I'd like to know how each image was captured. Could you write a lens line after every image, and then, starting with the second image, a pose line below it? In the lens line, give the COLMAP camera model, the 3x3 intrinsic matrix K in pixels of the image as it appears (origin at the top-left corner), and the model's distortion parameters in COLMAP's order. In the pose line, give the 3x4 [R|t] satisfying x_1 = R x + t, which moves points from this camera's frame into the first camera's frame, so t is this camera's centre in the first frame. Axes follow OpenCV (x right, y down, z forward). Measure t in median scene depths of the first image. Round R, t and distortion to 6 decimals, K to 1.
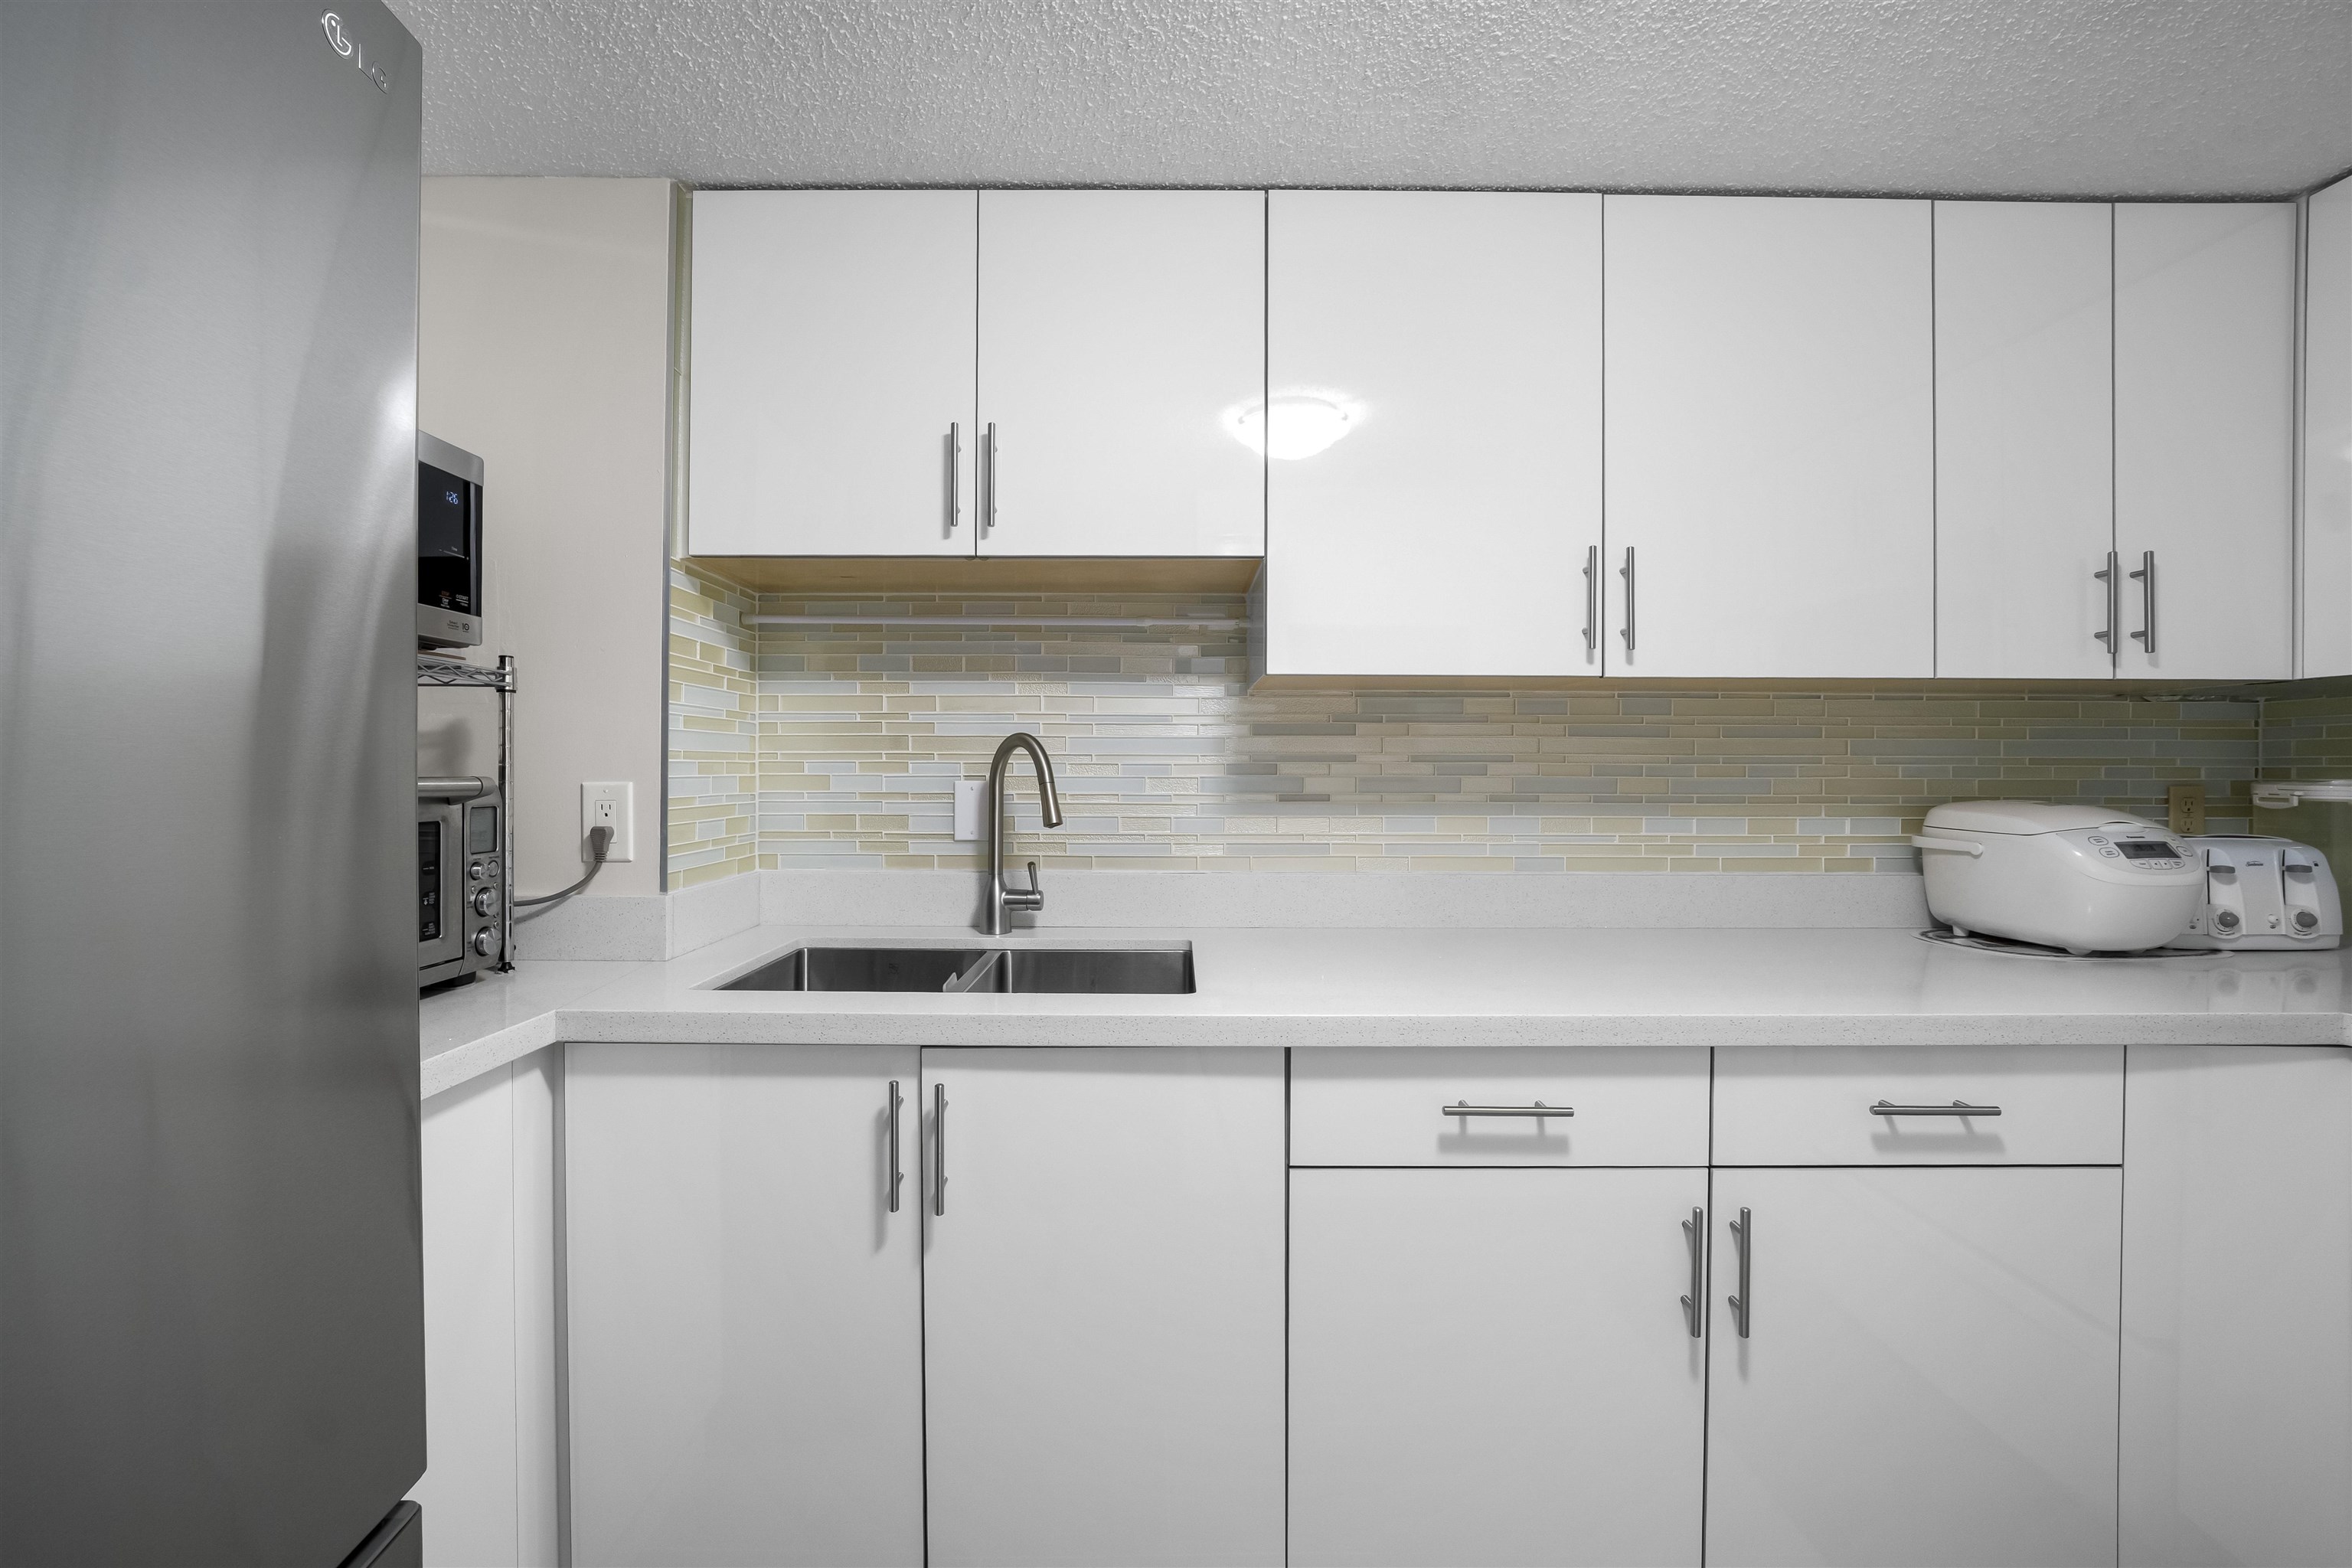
lens RADIAL K [[947.4, 0, 1168.4], [0, 947.4, 794.5], [0, 0, 1]] dist [-0.025632, 0.006217]
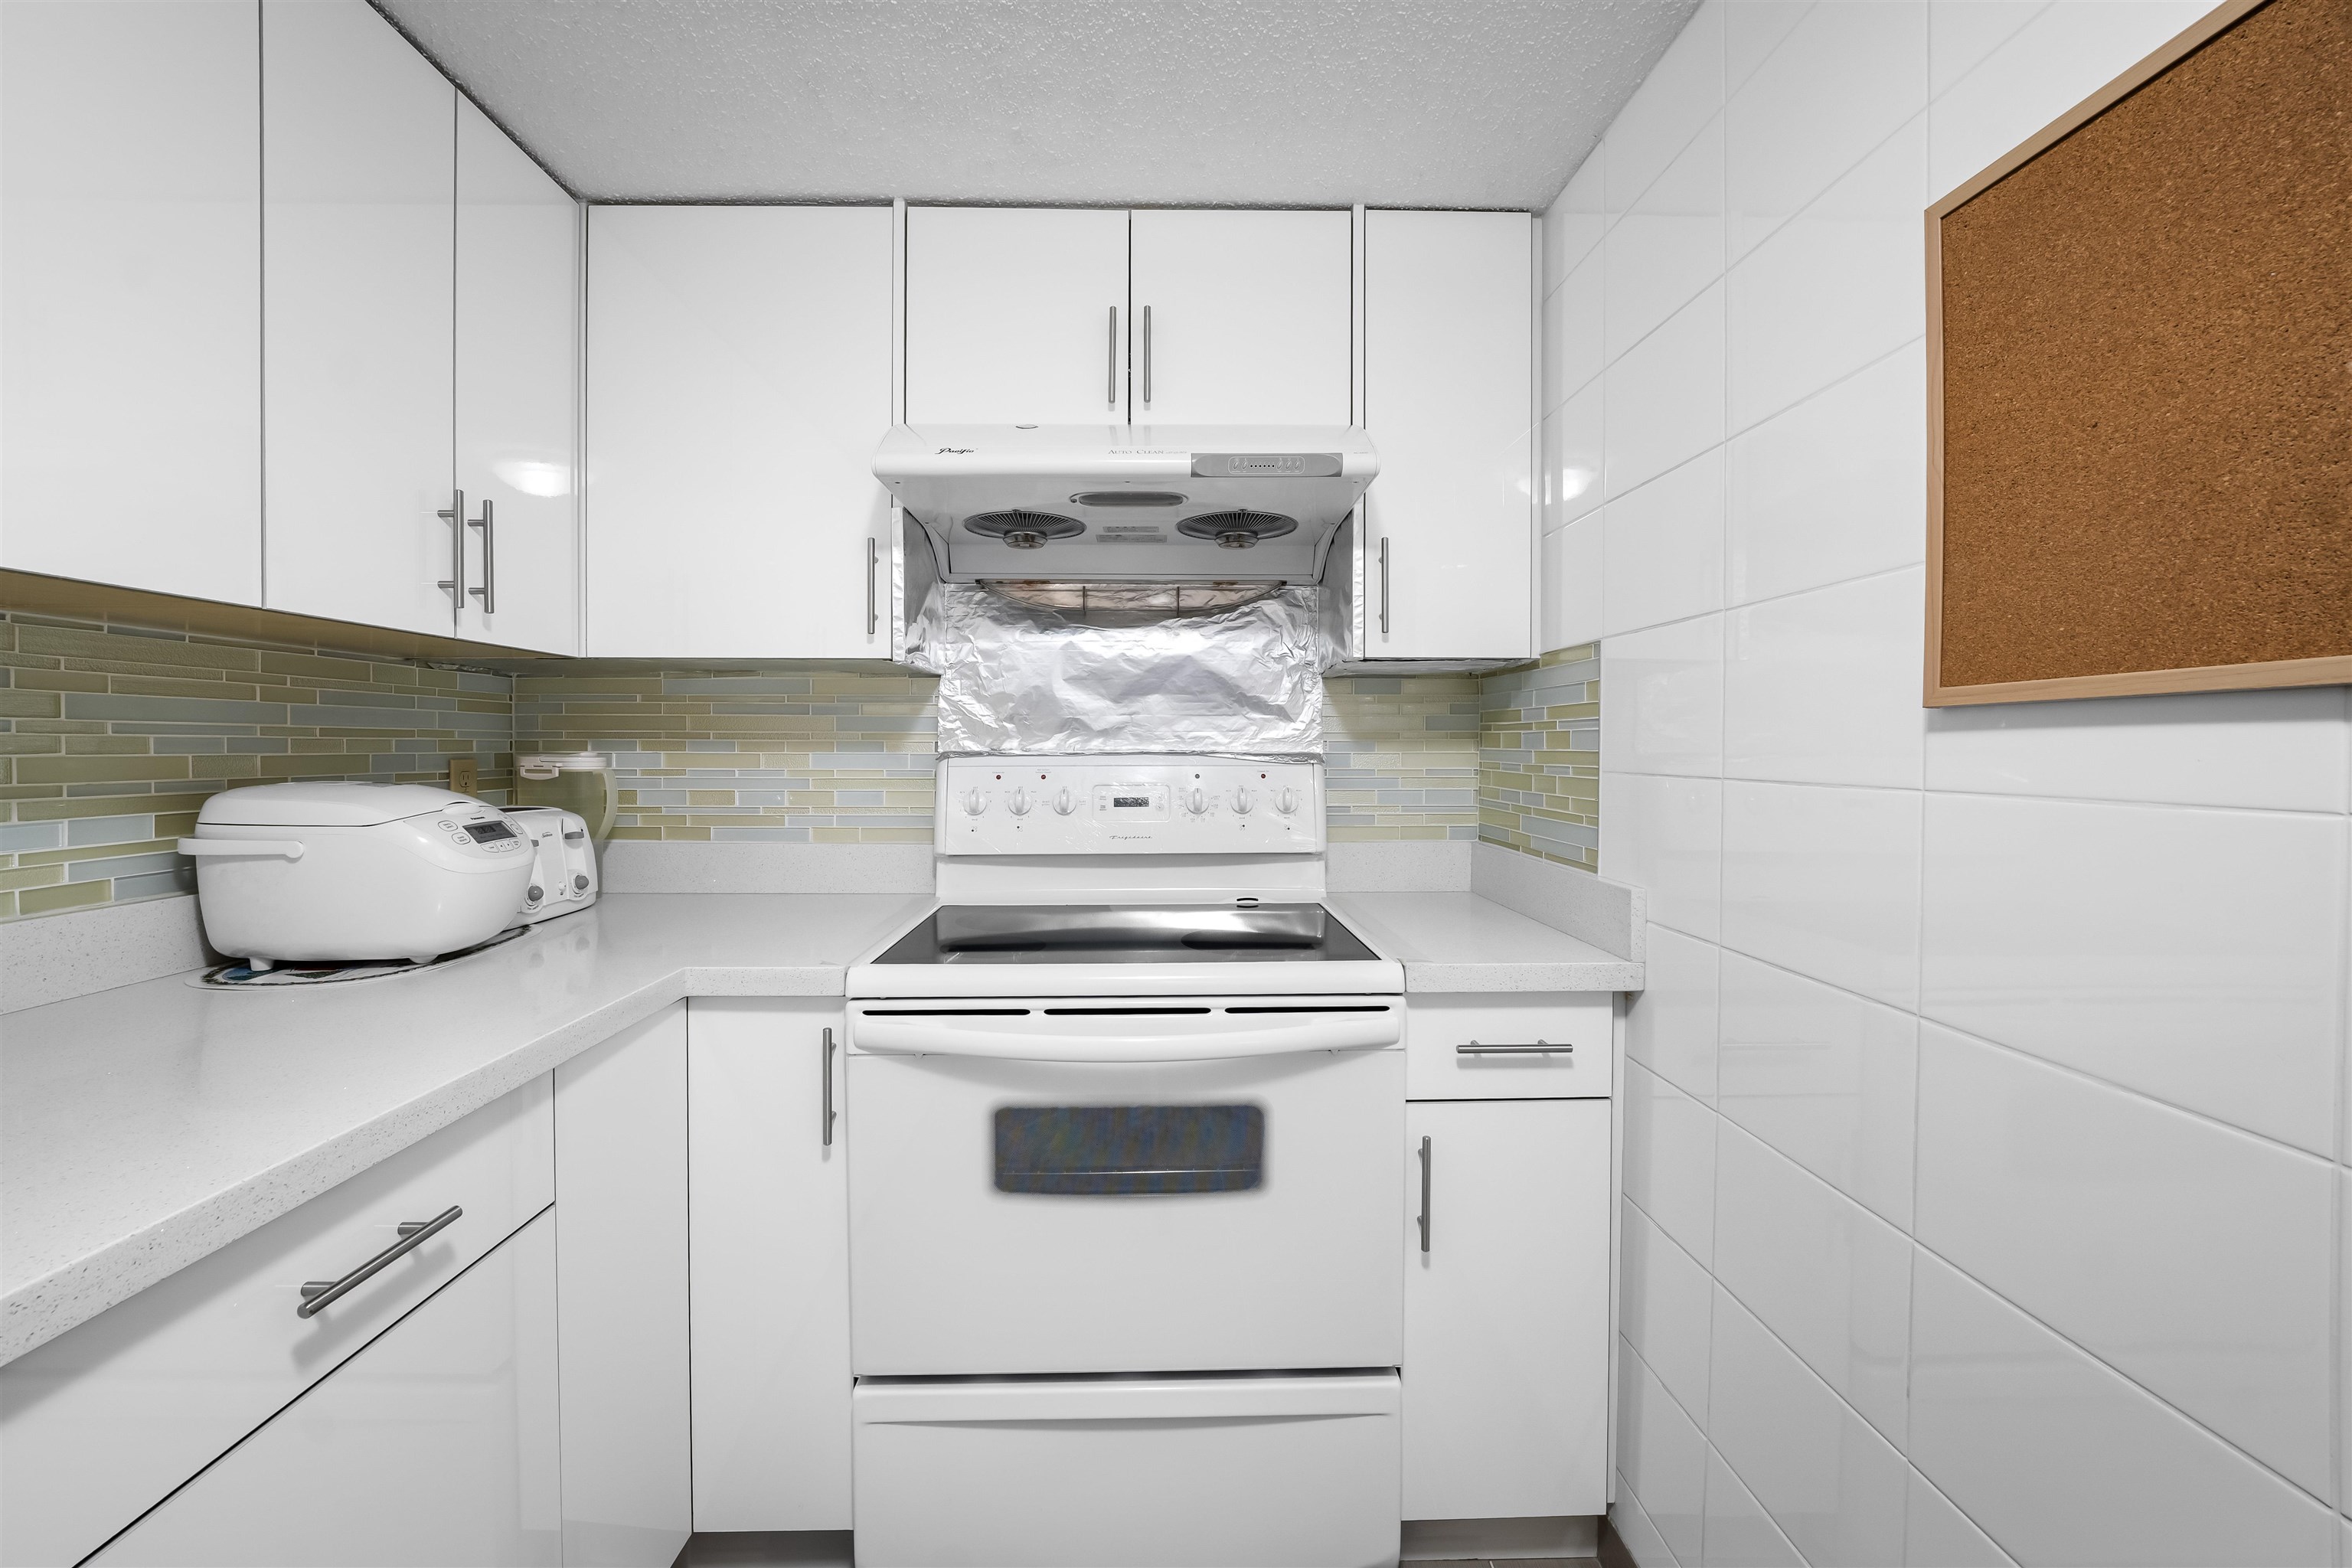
lens RADIAL K [[966.6, 0, 1171.9], [0, 966.6, 750.3], [0, 0, 1]] dist [-0.008393, 0.000263]
pose [[-0.018004, -0.005947, 0.999820, 0.098626], [0.023407, 0.999706, 0.006368, -0.008848], [-0.999564, 0.023517, -0.017859, 0.324440]]
